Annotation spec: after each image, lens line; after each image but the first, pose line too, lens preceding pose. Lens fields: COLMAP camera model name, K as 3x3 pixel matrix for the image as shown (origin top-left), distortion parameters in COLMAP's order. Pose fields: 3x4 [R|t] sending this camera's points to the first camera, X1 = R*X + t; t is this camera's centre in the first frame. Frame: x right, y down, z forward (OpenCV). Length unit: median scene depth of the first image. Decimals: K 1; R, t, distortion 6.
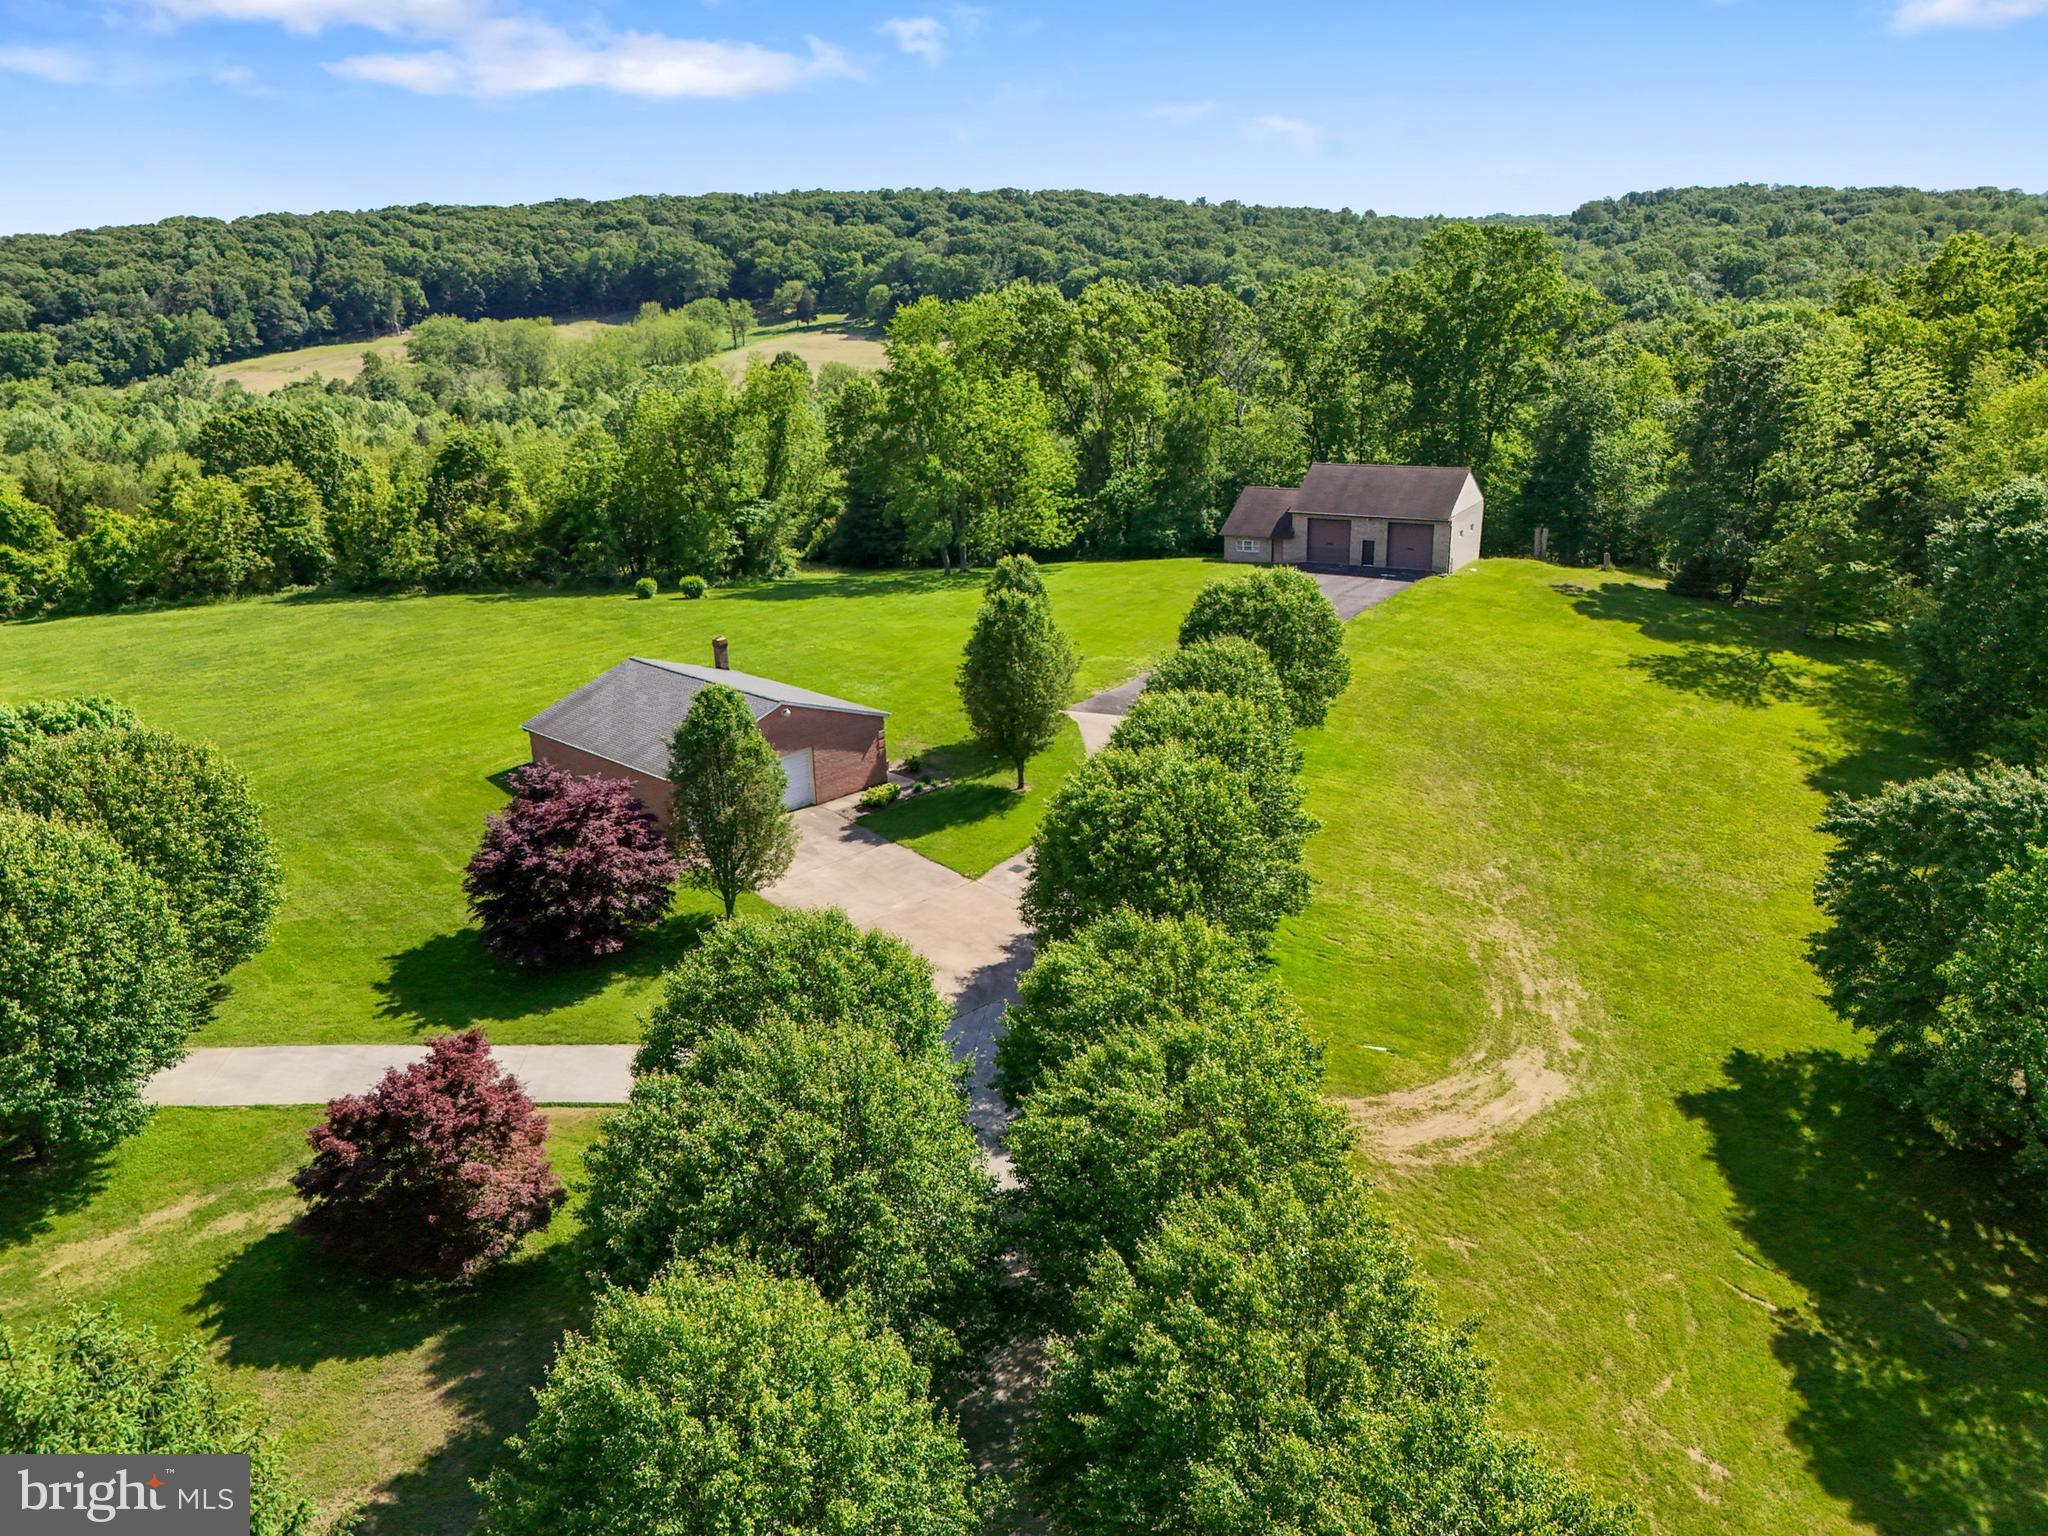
lens RADIAL K [[1510.3, 0, 1017.9], [0, 1510.3, 759.7], [0, 0, 1]] dist [0.055361, -0.048586]
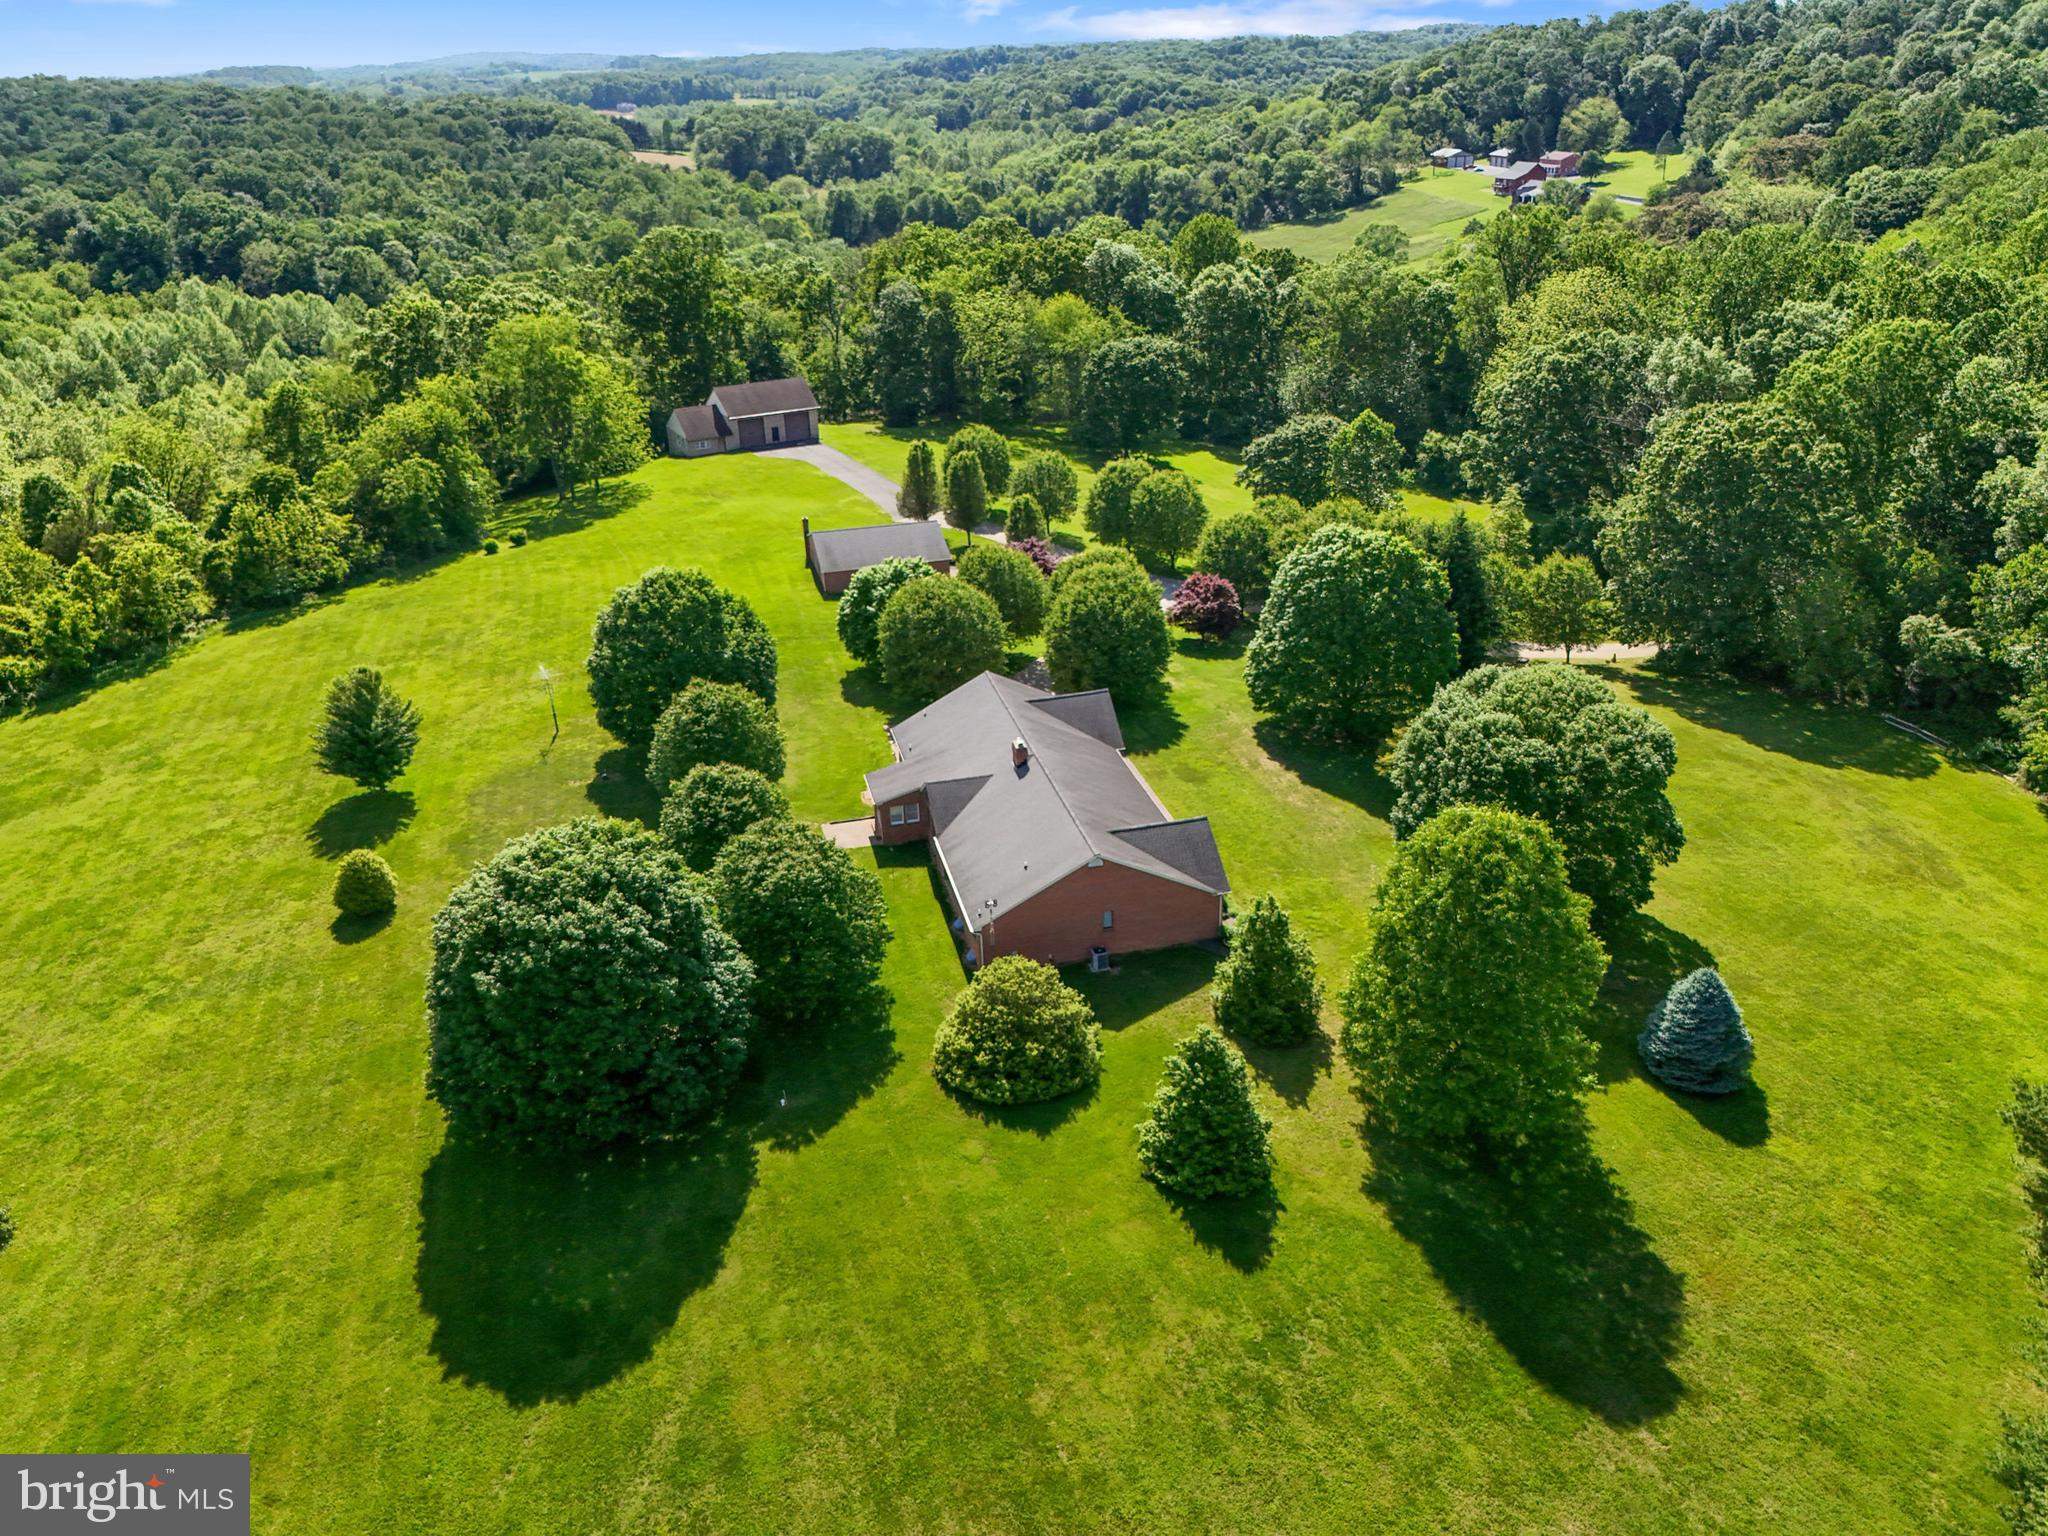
lens RADIAL K [[1510.3, 0, 1031.9], [0, 1510.3, 766.0], [0, 0, 1]] dist [0.055361, -0.048586]
pose [[0.516147, -0.354409, 0.779735, -1.041624], [0.290224, 0.928886, 0.230088, -0.091070], [-0.805830, 0.107539, 0.582299, -0.203047]]
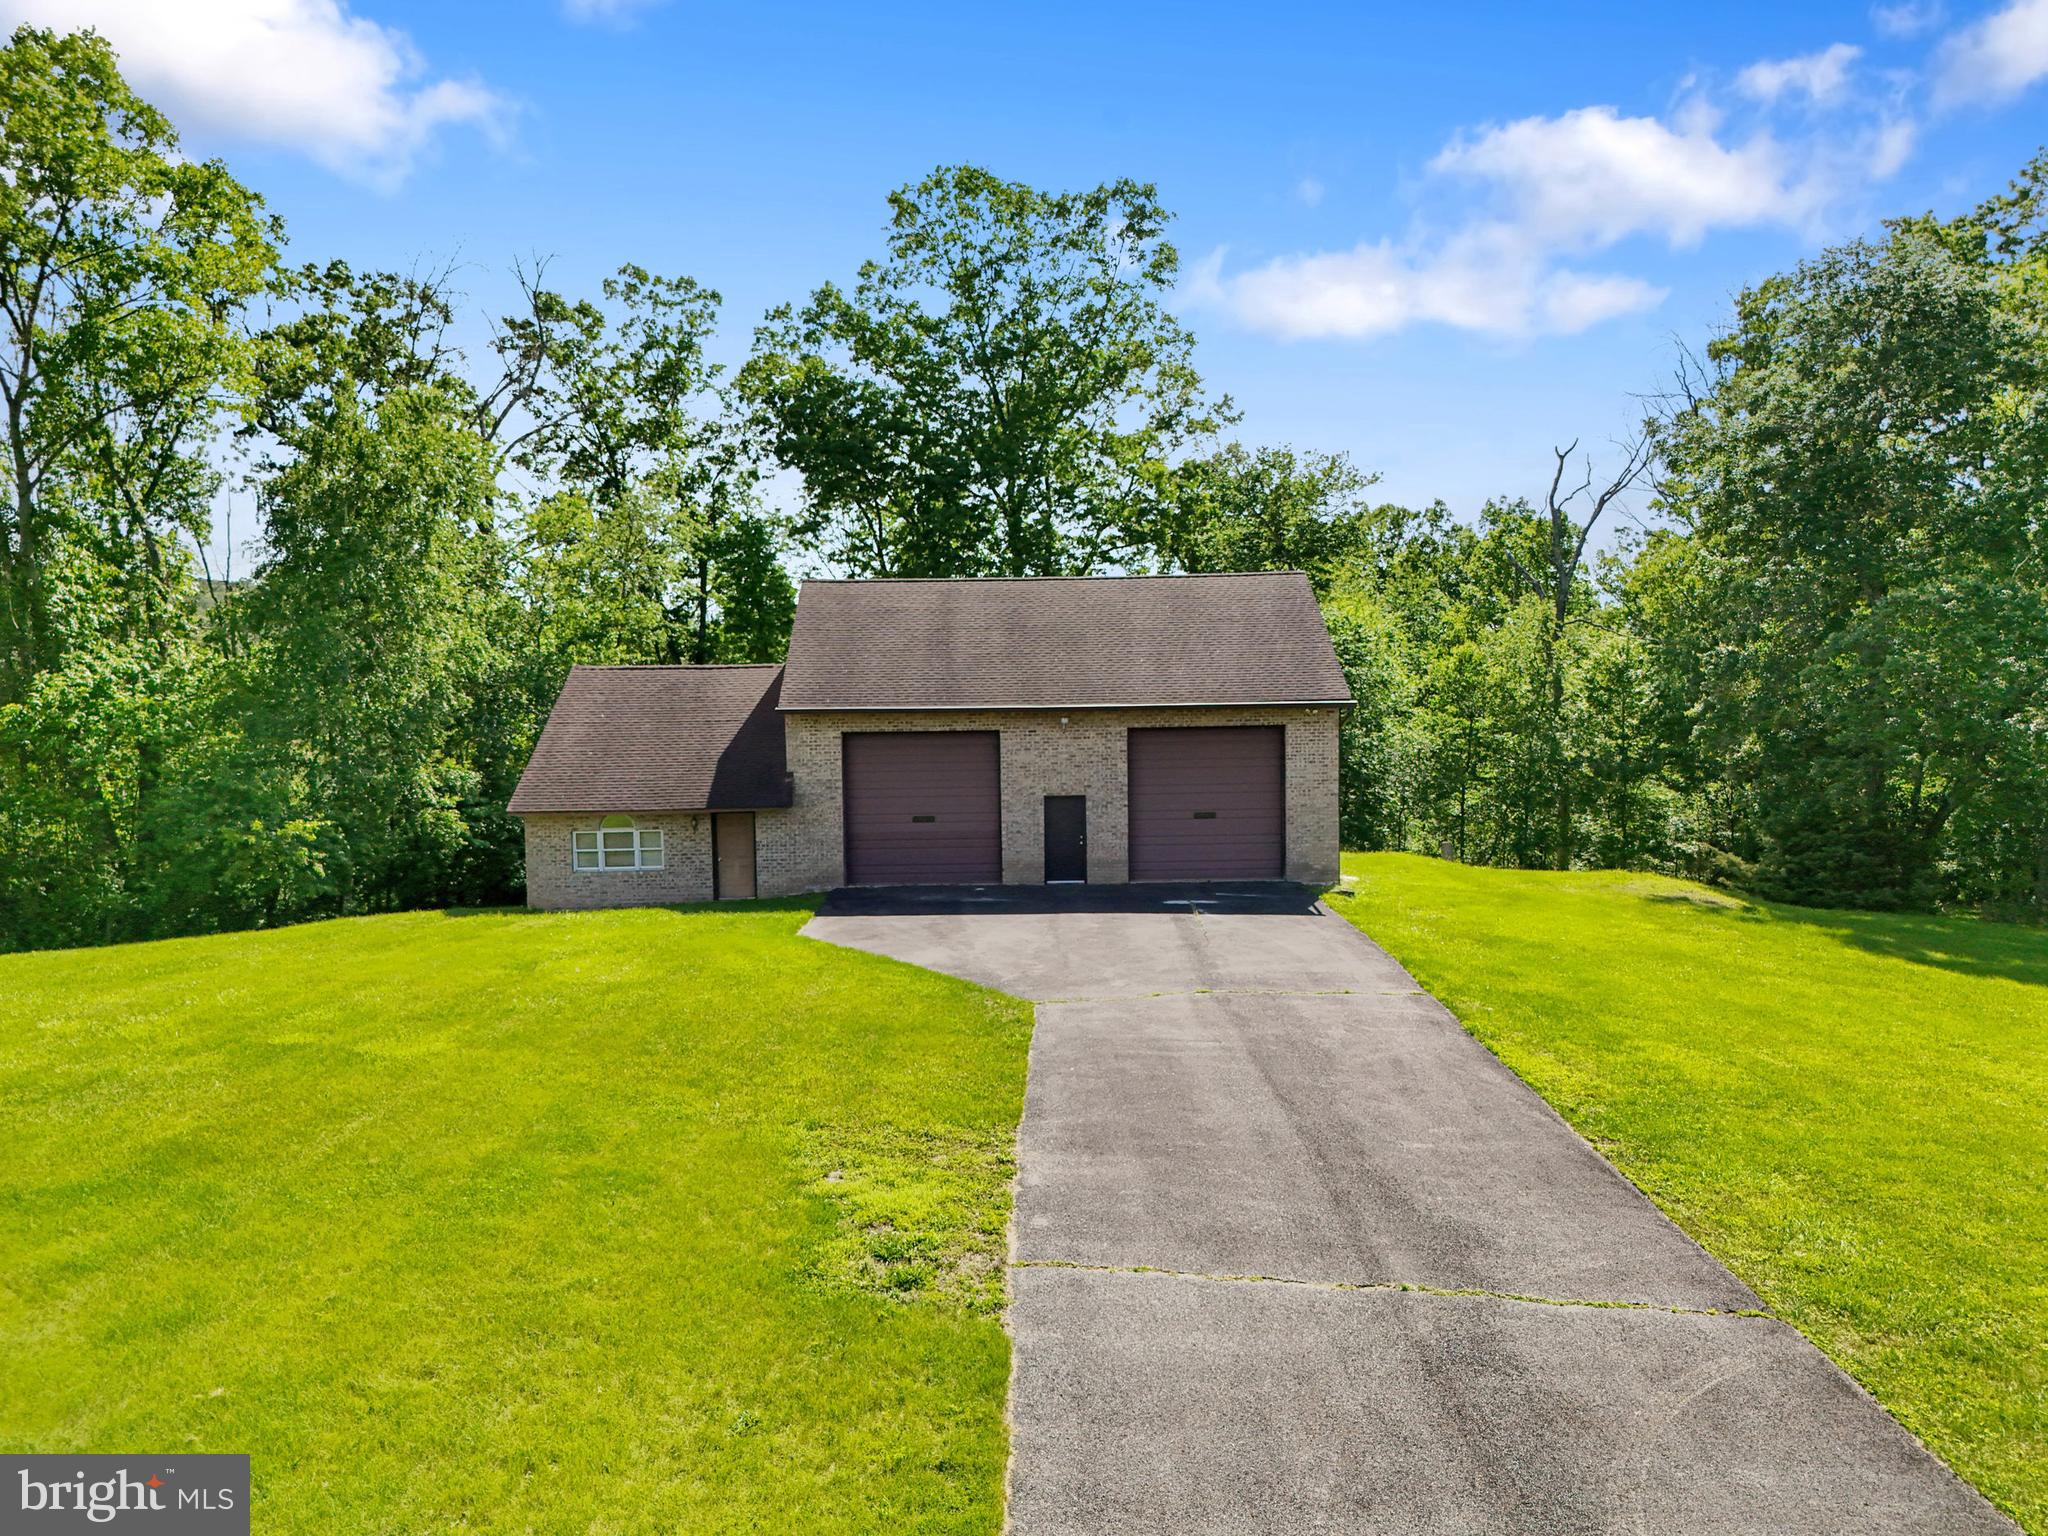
lens RADIAL K [[1510.3, 0, 1021.2], [0, 1510.3, 760.2], [0, 0, 1]] dist [0.055361, -0.048586]
pose [[0.859811, -0.019509, 0.510240, 0.072635], [0.152674, 0.963378, -0.220439, -0.082538], [-0.487253, 0.267437, 0.831301, 0.709872]]
